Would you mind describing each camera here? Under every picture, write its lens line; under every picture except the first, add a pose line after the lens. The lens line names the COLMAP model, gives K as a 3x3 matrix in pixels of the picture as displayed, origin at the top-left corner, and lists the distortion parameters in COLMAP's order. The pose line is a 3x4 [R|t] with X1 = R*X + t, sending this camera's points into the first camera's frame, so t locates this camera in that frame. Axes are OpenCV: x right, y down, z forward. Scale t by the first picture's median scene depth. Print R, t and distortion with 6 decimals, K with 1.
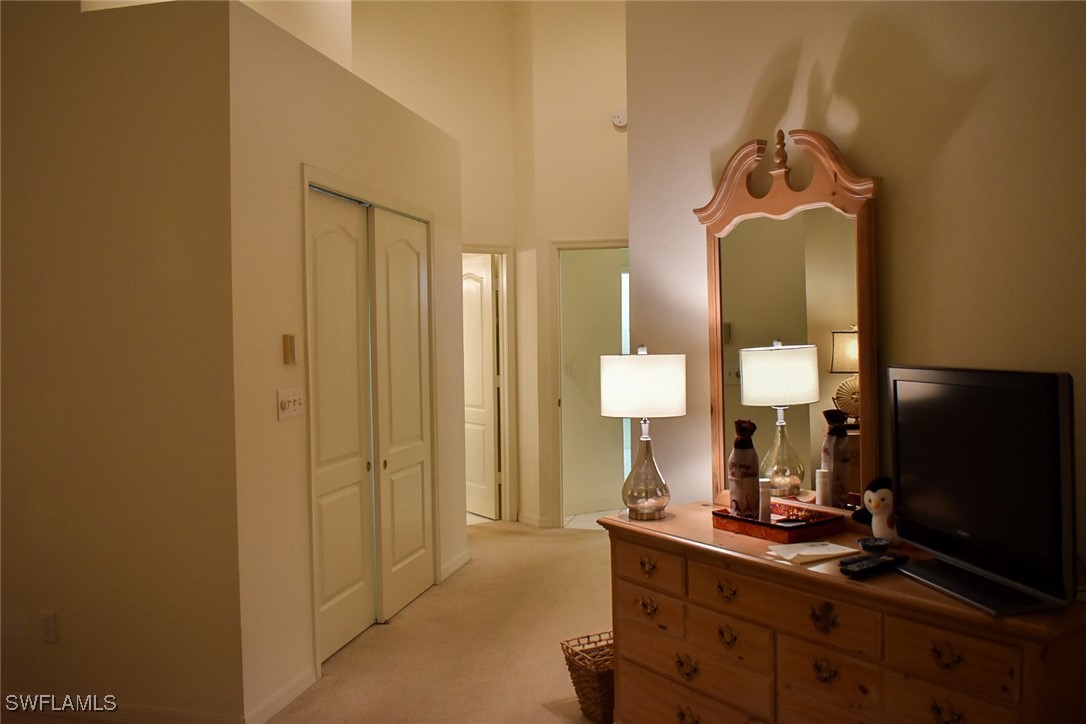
lens RADIAL K [[1000.2, 0, 543.0], [0, 1000.2, 362.0], [0, 0, 1]] dist [-0.000308, 0.001780]
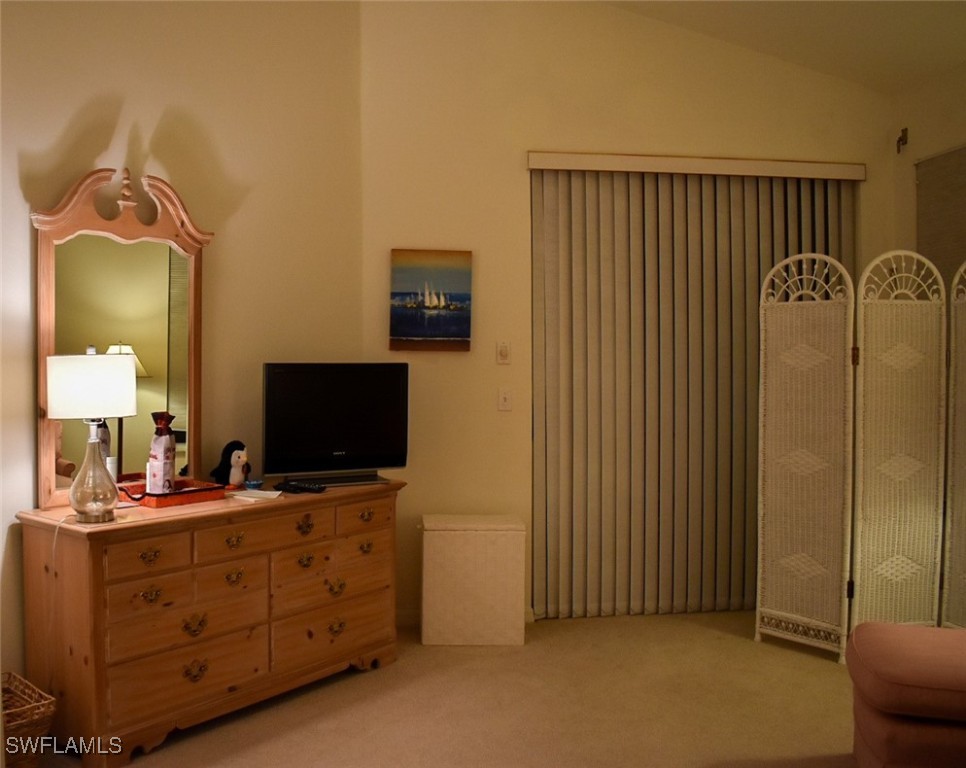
lens RADIAL K [[807.0, 0, 483.0], [0, 807.0, 384.0], [0, 0, 1]] dist [-0.000068, -0.001451]
pose [[-0.313594, 0.003156, 0.949552, -0.835806], [0.046653, 0.998838, 0.012088, 0.031916], [-0.948411, 0.048091, -0.313376, 0.955235]]
